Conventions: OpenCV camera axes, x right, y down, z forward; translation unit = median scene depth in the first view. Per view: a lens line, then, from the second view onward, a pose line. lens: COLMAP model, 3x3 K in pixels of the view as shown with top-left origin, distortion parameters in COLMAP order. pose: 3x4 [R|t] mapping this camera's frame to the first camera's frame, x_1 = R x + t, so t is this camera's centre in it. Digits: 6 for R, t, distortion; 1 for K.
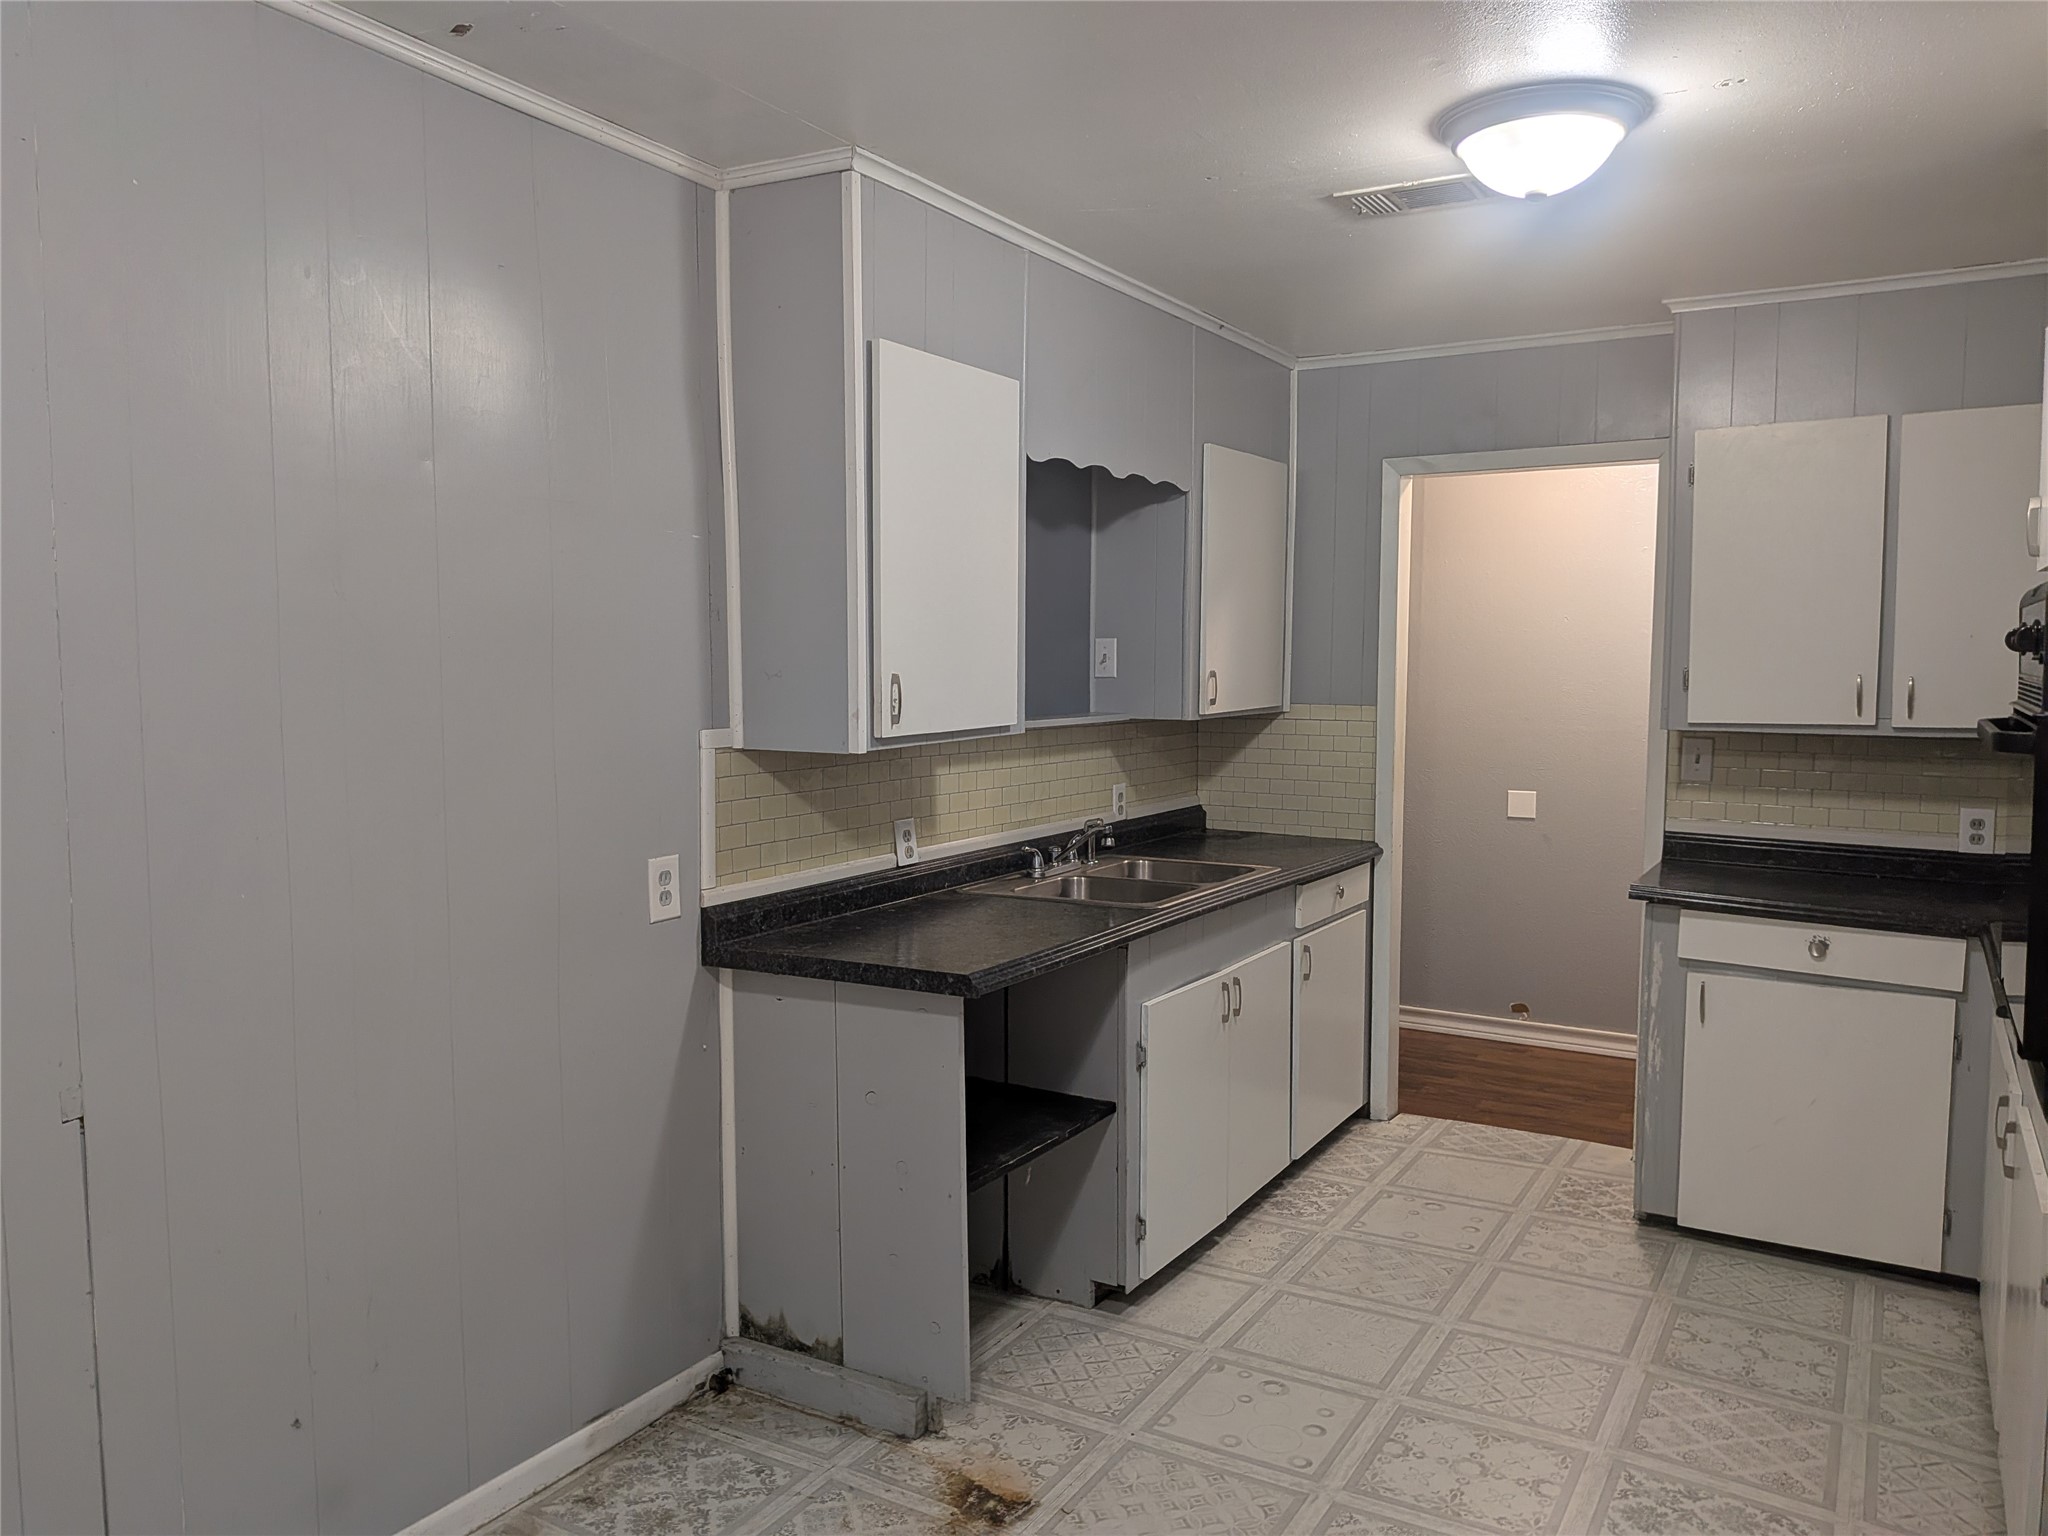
lens RADIAL K [[1521.9, 0, 1019.6], [0, 1521.9, 811.1], [0, 0, 1]] dist [0.110979, -0.120603]
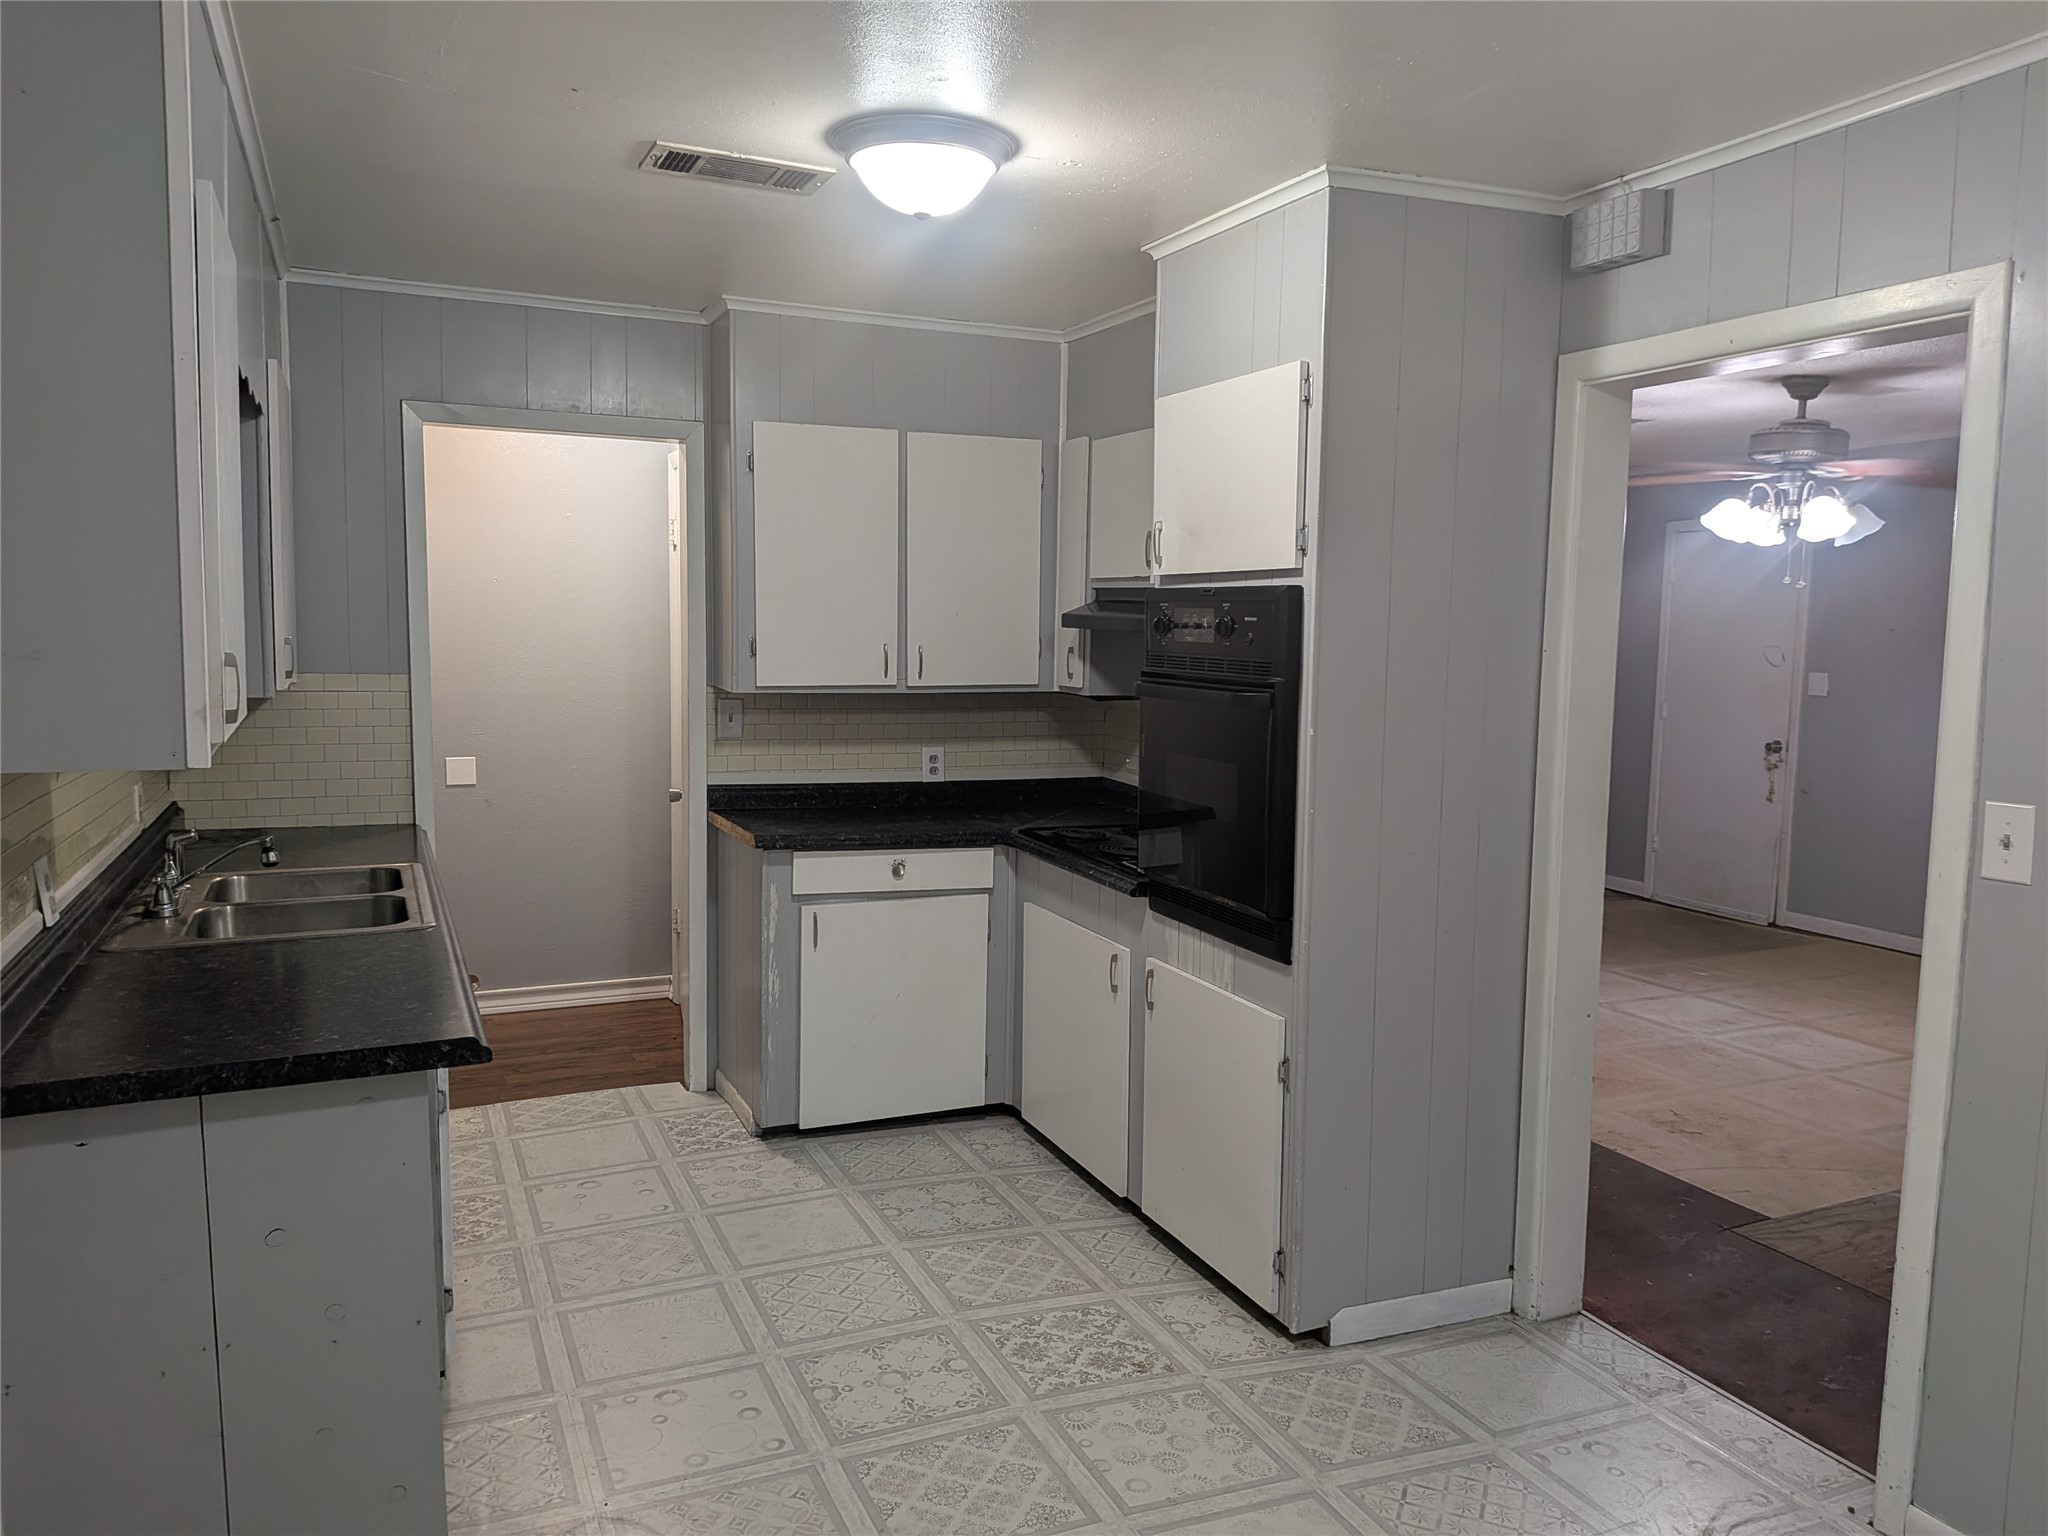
lens RADIAL K [[1509.2, 0, 1041.0], [0, 1509.2, 798.7], [0, 0, 1]] dist [0.129470, -0.223898]
pose [[0.582583, -0.091791, 0.807572, -0.359558], [0.070510, 0.995564, 0.062292, -0.031861], [-0.809707, 0.020651, 0.586471, 0.206051]]
